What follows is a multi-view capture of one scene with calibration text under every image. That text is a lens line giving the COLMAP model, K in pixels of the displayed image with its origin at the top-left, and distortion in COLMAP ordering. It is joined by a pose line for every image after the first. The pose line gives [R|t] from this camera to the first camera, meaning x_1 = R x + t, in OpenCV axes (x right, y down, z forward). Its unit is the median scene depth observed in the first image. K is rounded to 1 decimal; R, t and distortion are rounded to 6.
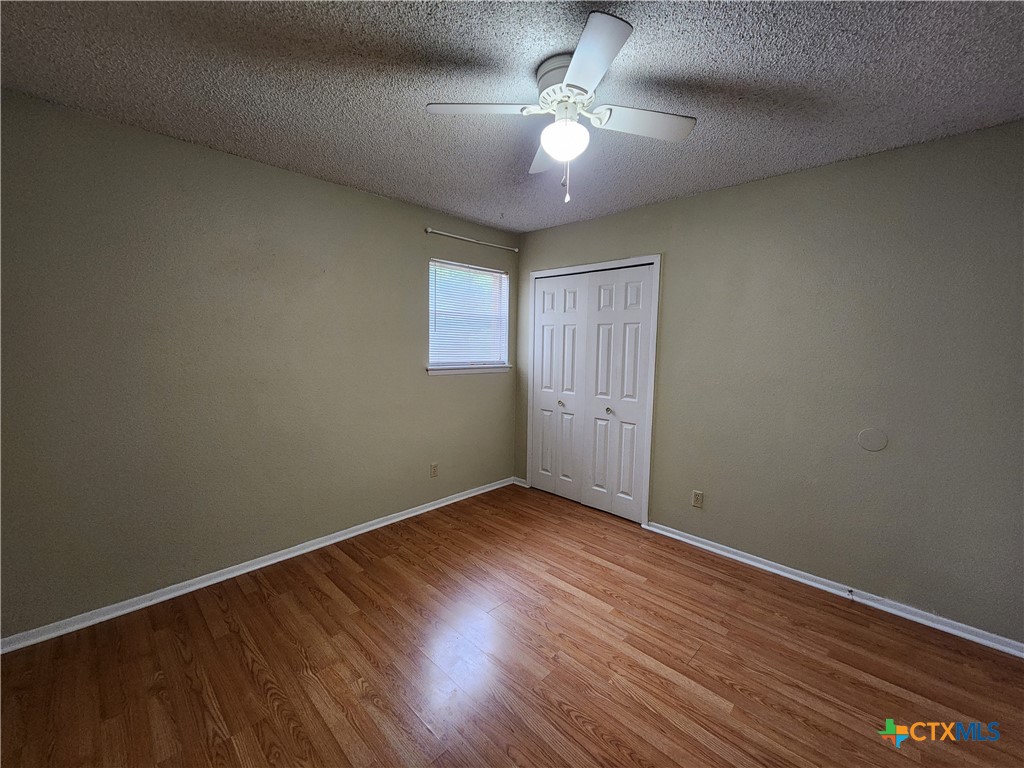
lens RADIAL K [[416.3, 0, 520.3], [0, 416.3, 378.1], [0, 0, 1]] dist [0.001973, -0.000785]
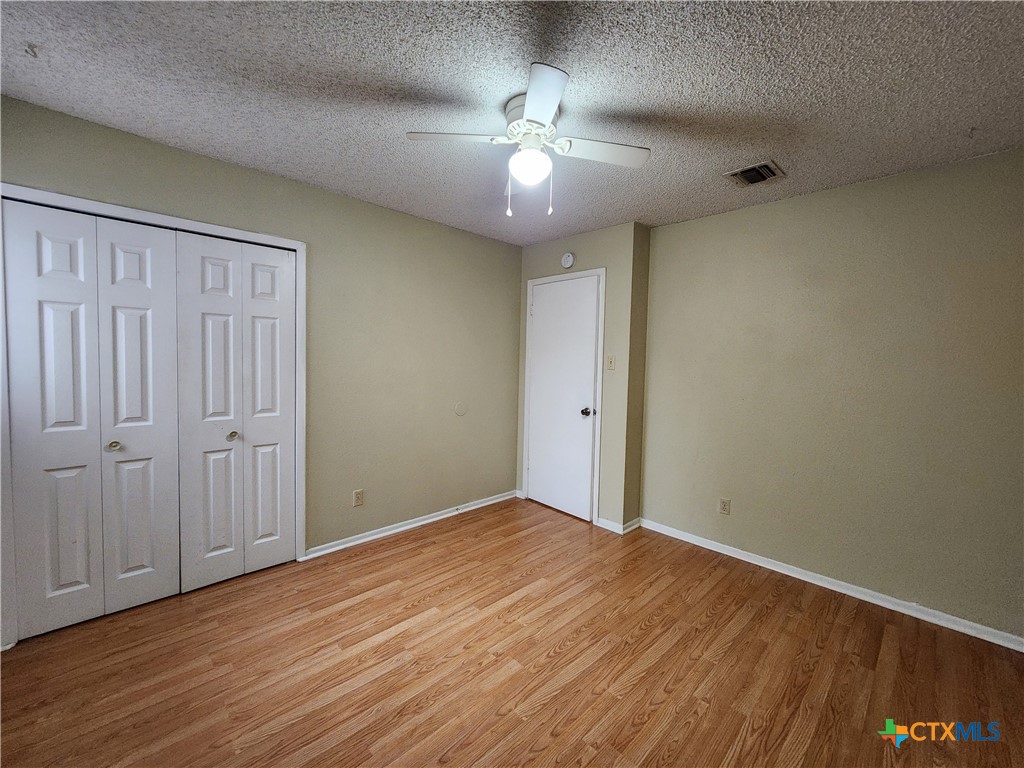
lens RADIAL K [[416.3, 0, 520.3], [0, 416.3, 378.1], [0, 0, 1]] dist [0.001973, -0.000785]
pose [[0.022355, -0.061246, 0.997872, -0.572131], [0.063486, 0.996194, 0.059721, -0.038381], [-0.997732, 0.062016, 0.026158, 0.561655]]
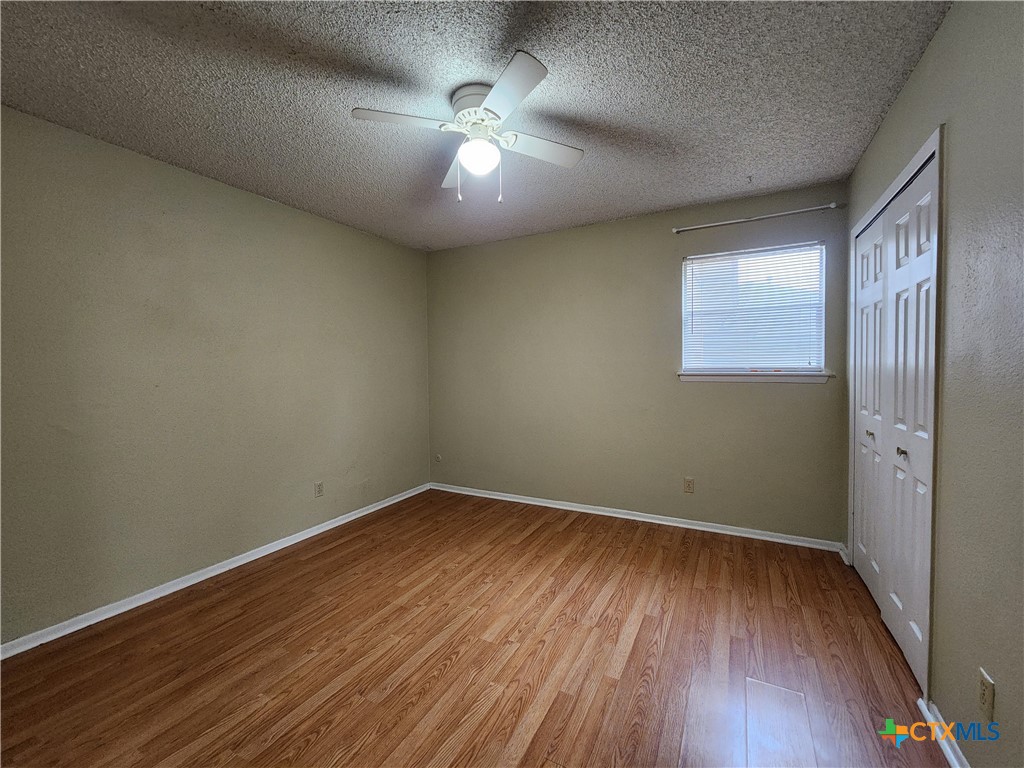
lens RADIAL K [[416.3, 0, 520.3], [0, 416.3, 378.1], [0, 0, 1]] dist [0.001973, -0.000785]
pose [[0.278612, 0.008093, -0.960370, 0.680865], [-0.068298, 0.997600, -0.011407, 0.026124], [0.957972, 0.068769, 0.278496, 0.449720]]
